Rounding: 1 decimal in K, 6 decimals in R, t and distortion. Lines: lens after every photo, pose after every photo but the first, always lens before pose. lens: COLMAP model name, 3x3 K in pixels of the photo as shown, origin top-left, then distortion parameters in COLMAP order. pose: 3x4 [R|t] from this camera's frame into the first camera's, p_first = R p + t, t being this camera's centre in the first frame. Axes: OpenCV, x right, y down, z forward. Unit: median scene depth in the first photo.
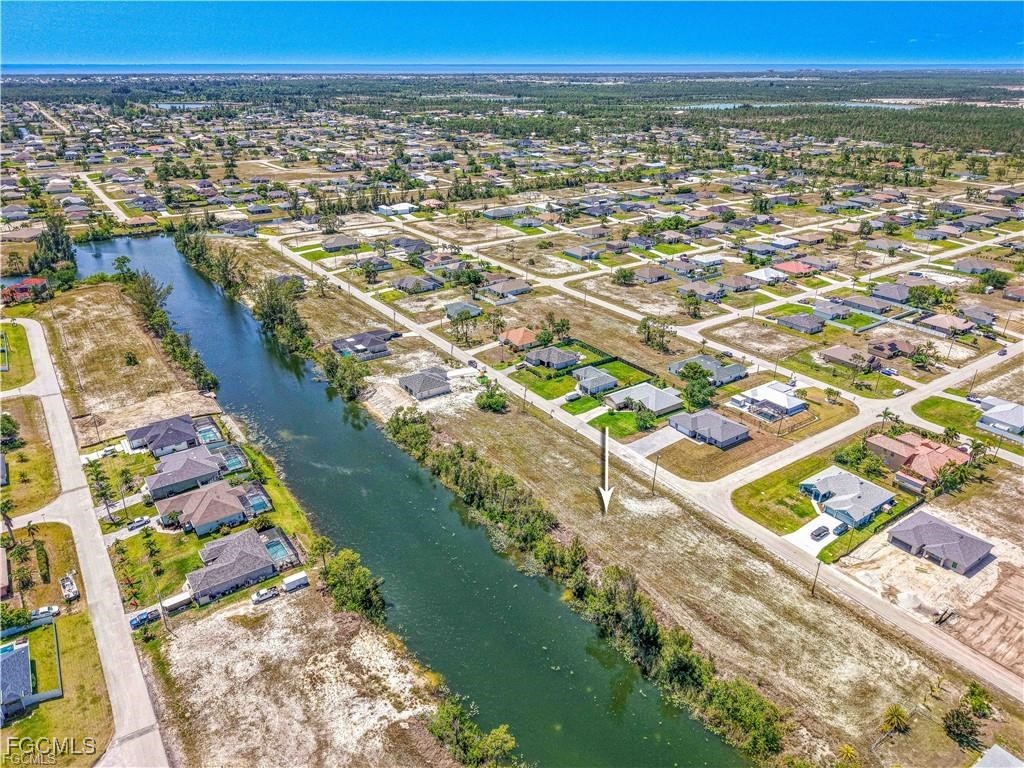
lens RADIAL K [[694.6, 0, 512.0], [0, 694.6, 384.0], [0, 0, 1]] dist [0.064732, -0.082522]
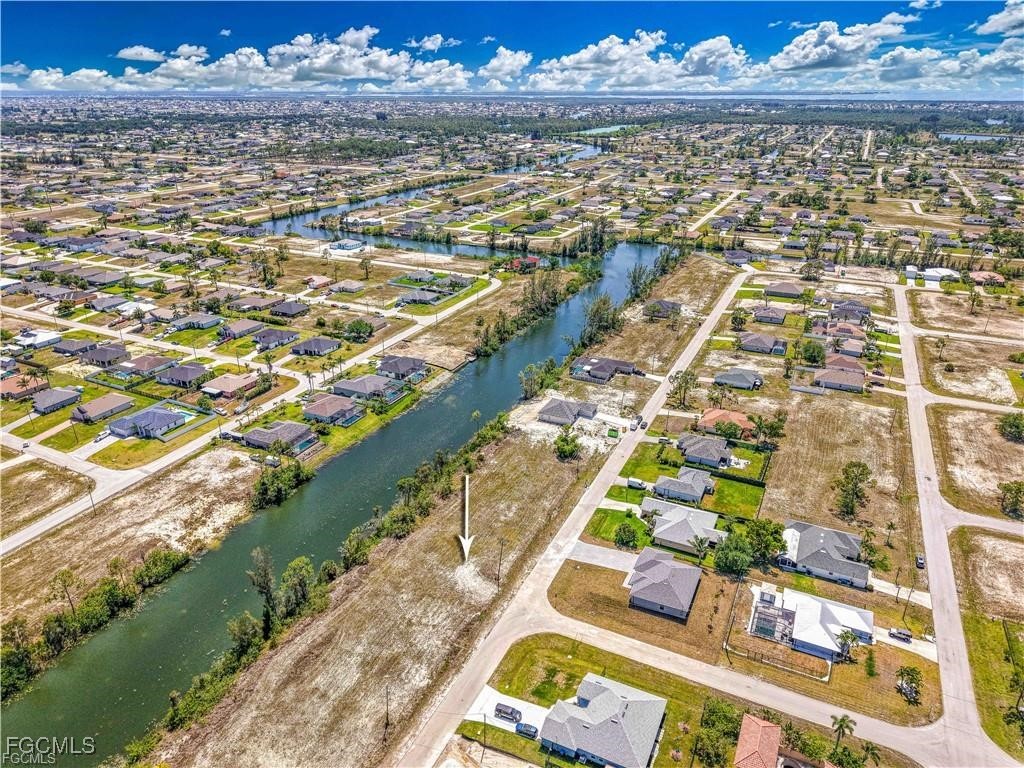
lens RADIAL K [[694.6, 0, 512.0], [0, 694.6, 384.0], [0, 0, 1]] dist [0.064732, -0.082522]
pose [[0.487339, 0.340470, -0.804103, 0.704165], [-0.364724, 0.916049, 0.166824, -0.195695], [0.793396, 0.211976, 0.570604, 0.345125]]
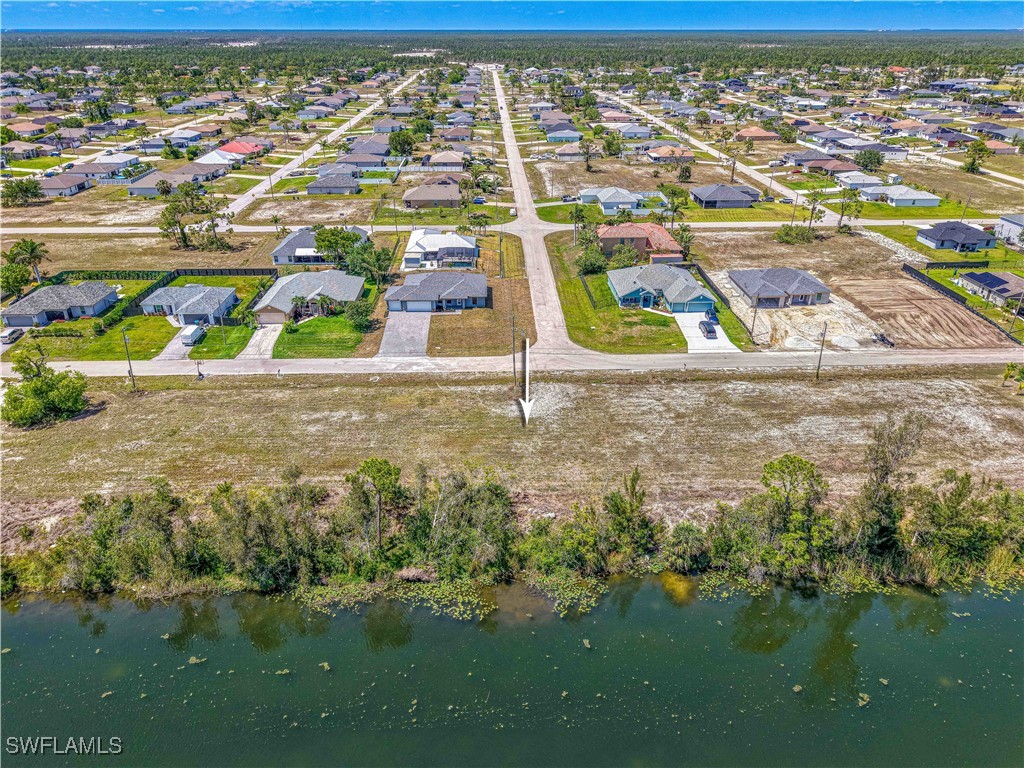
lens RADIAL K [[704.6, 0, 505.5], [0, 704.6, 382.2], [0, 0, 1]] dist [0.052857, -0.070633]
pose [[0.550161, -0.375996, 0.745620, -0.193120], [0.354144, 0.913678, 0.199435, 0.027563], [-0.756244, 0.154335, 0.635827, 0.509912]]
